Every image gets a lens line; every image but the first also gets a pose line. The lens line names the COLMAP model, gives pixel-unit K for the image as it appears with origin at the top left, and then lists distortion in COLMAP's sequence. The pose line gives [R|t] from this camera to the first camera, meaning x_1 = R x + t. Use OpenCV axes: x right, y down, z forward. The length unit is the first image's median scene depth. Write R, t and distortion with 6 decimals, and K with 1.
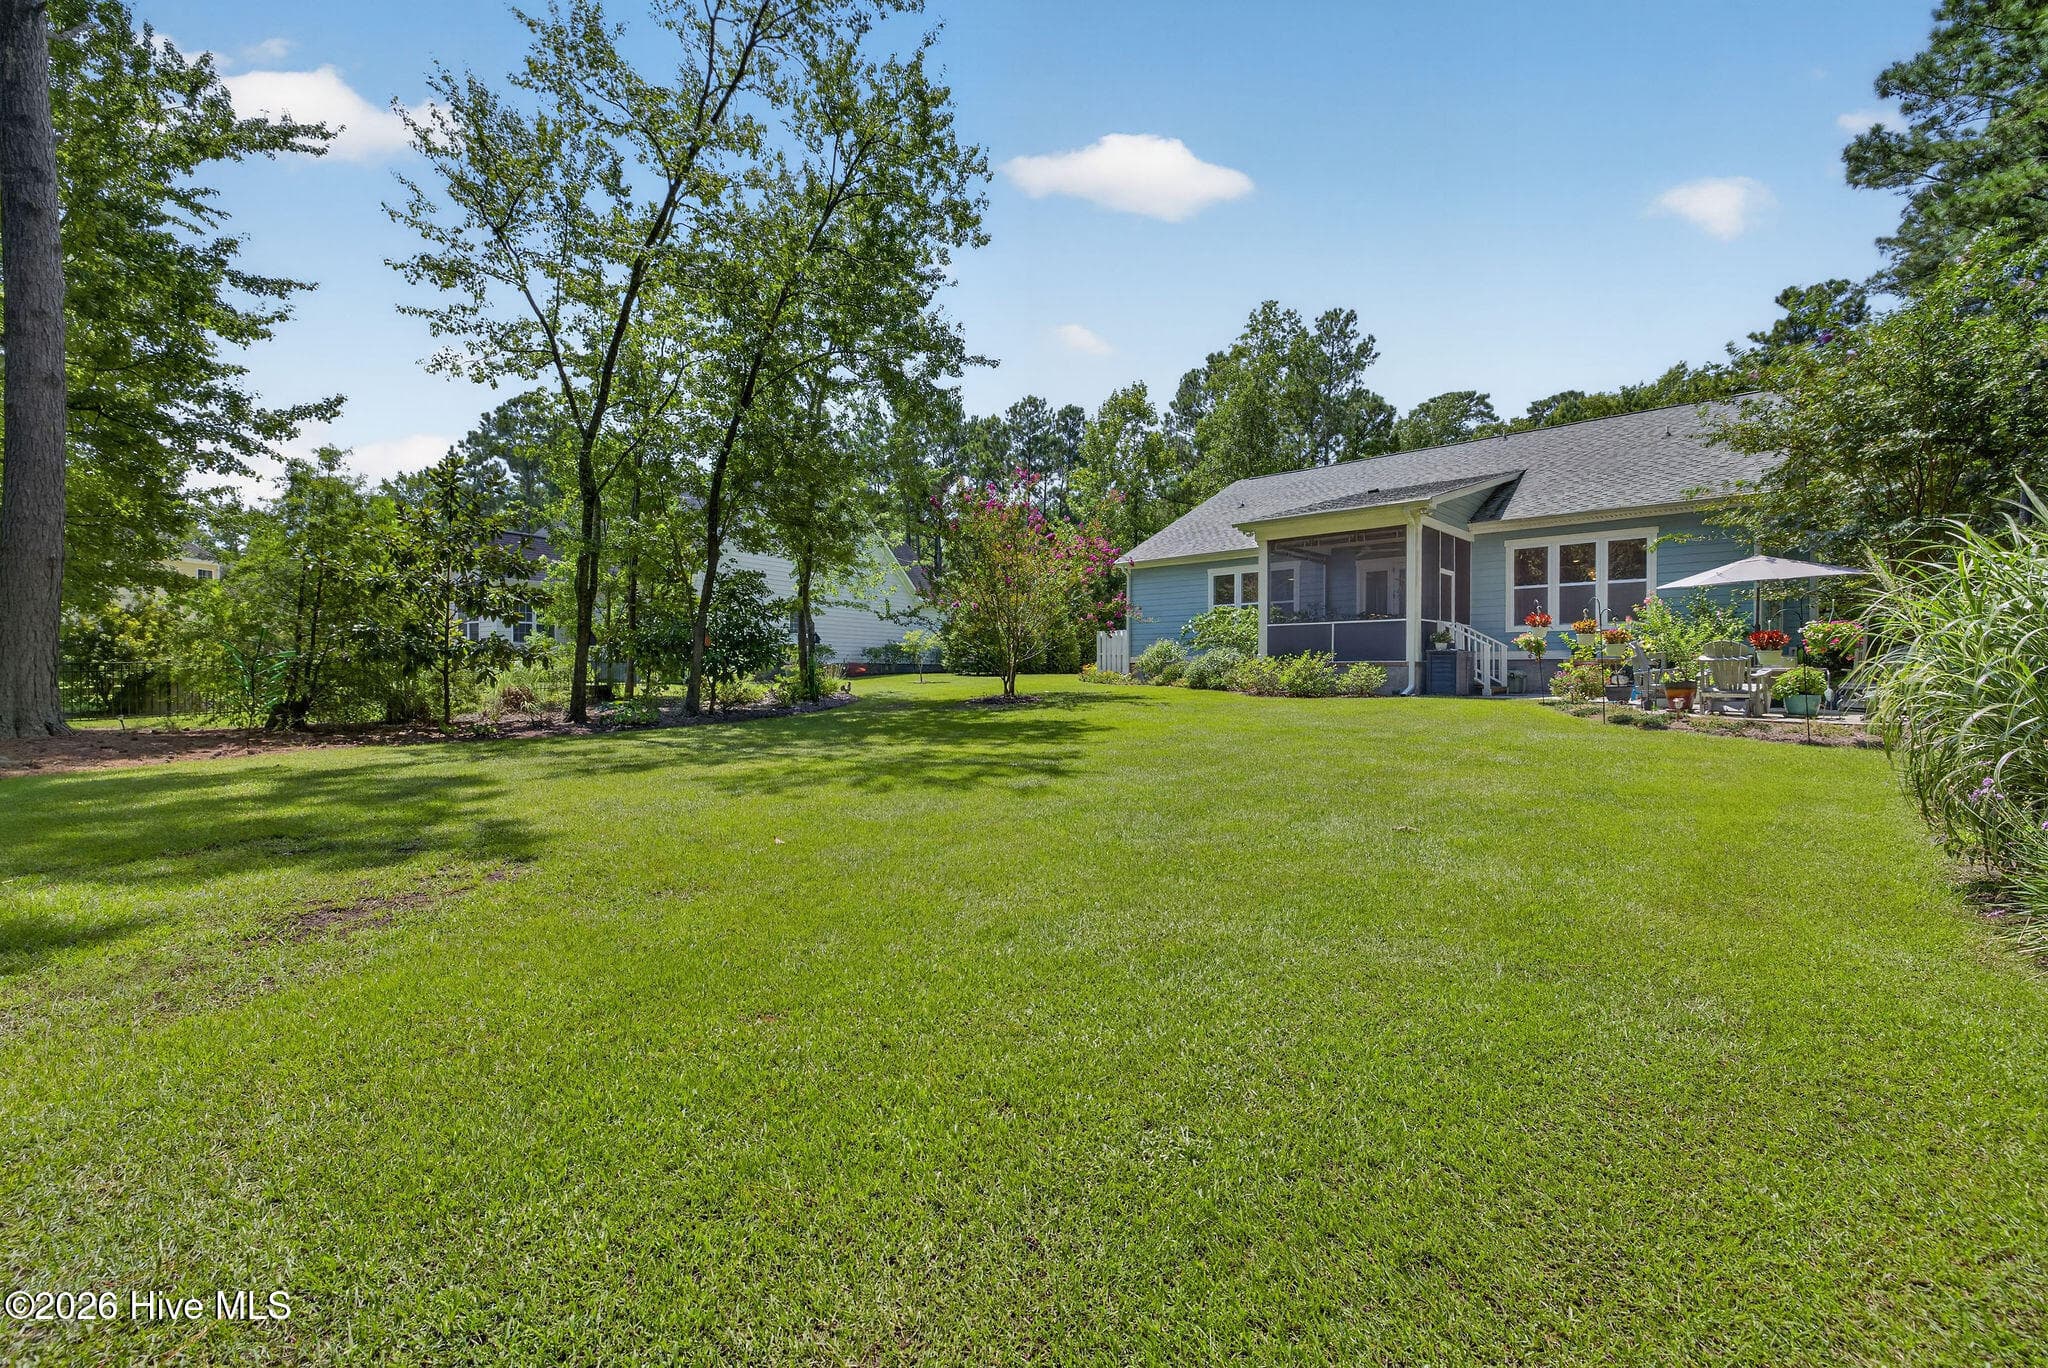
lens RADIAL K [[900.0, 0, 1024.0], [0, 900.0, 684.0], [0, 0, 1]] dist [0.000367, -0.000009]
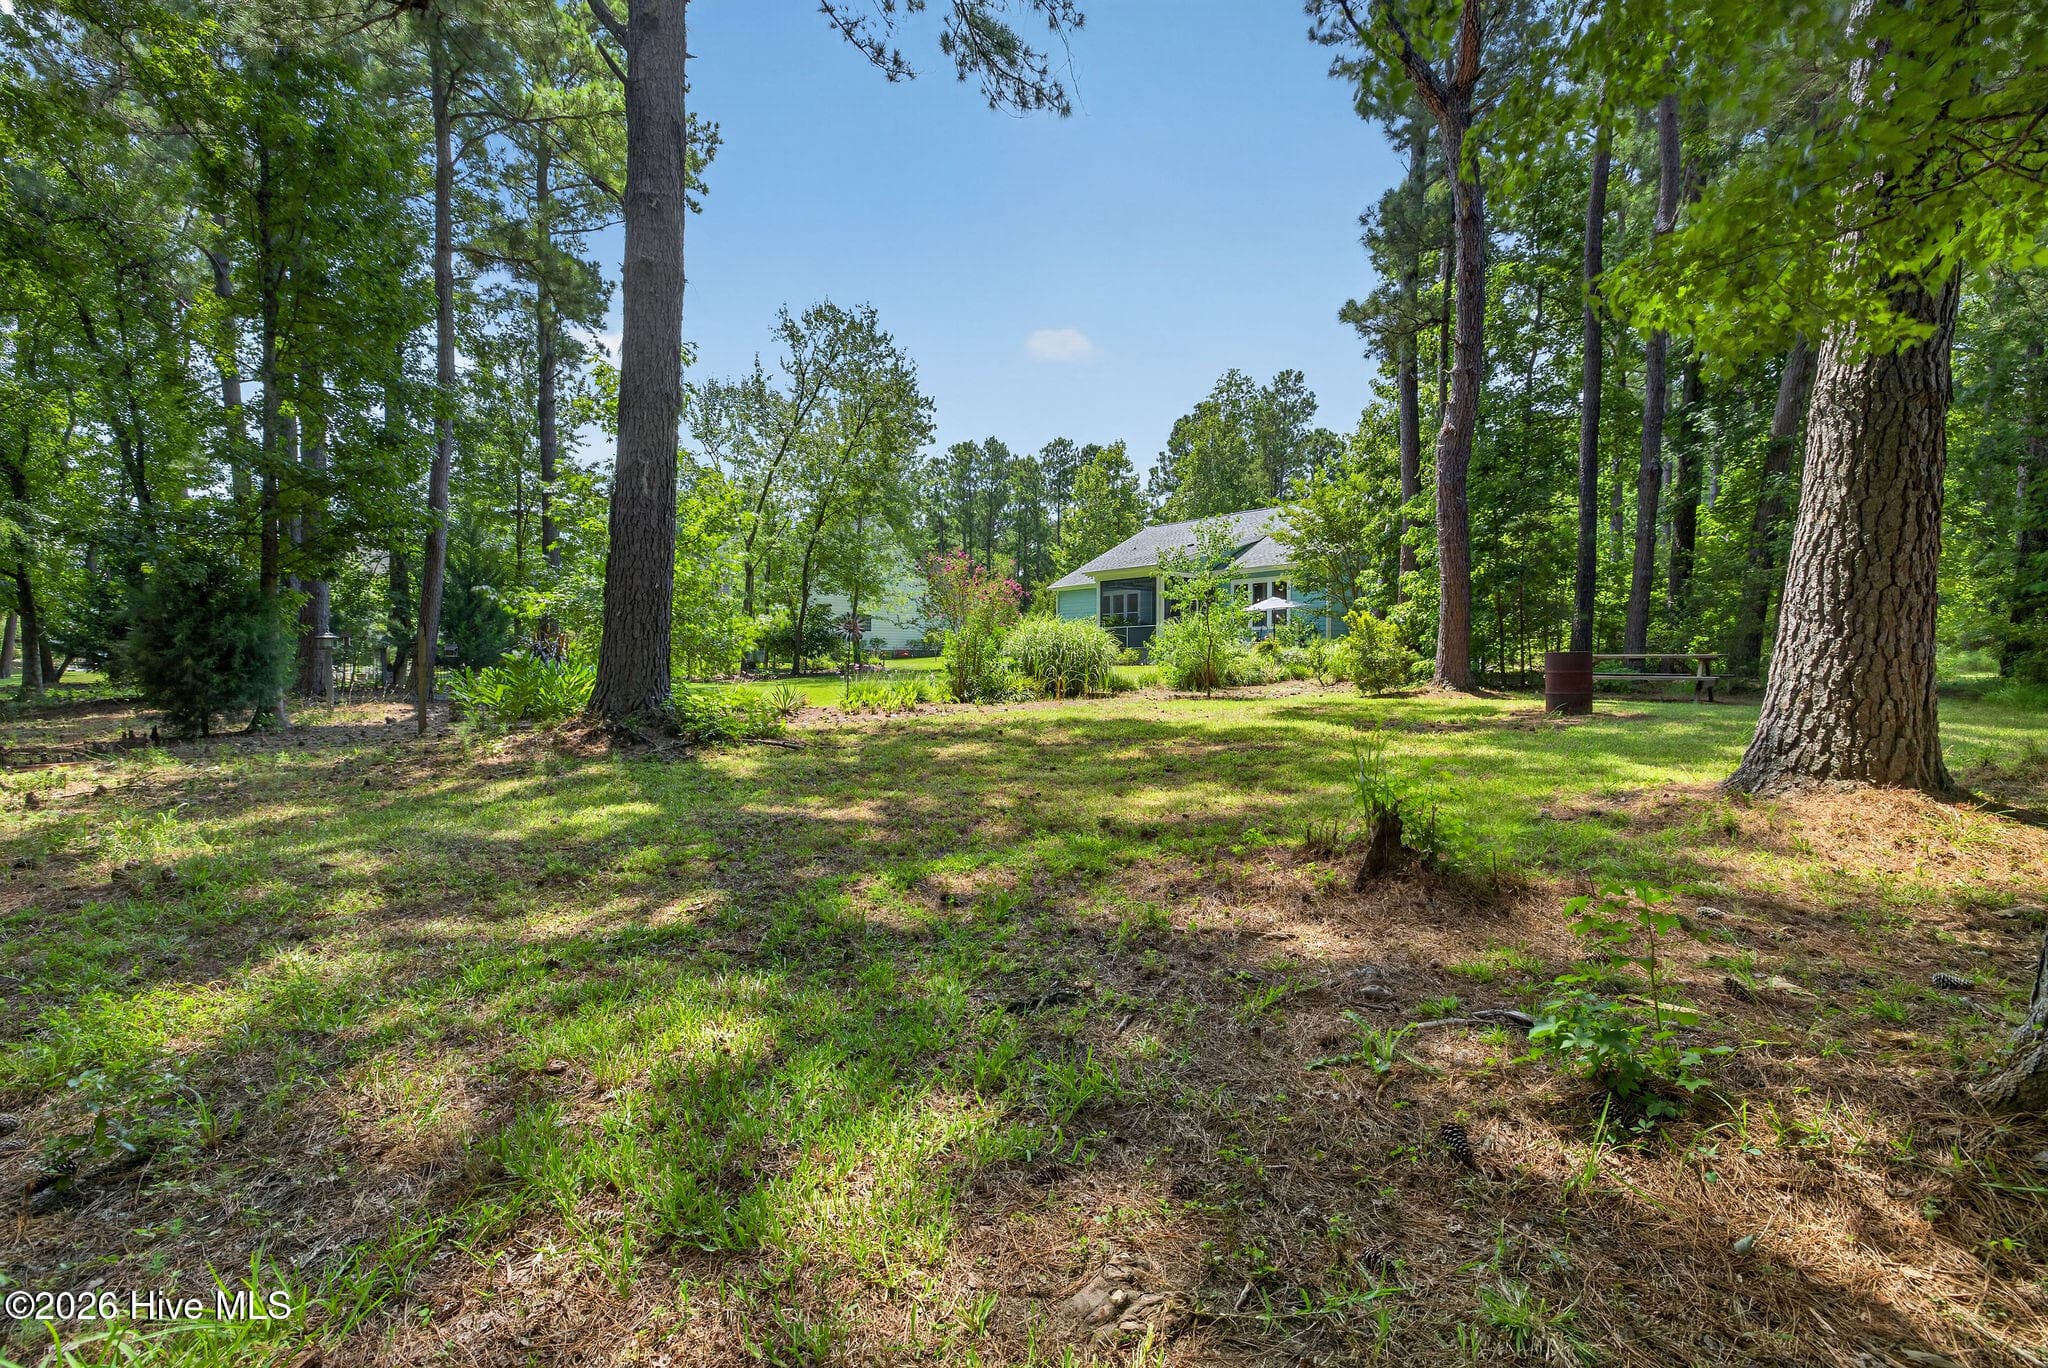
lens RADIAL K [[900.0, 0, 1024.0], [0, 900.0, 684.0], [0, 0, 1]] dist [0.000367, -0.000009]
pose [[0.993086, 0.000405, -0.117386, 0.260822], [0.001294, 0.999896, 0.014398, 0.017609], [0.117380, -0.014451, 0.992982, -0.656020]]
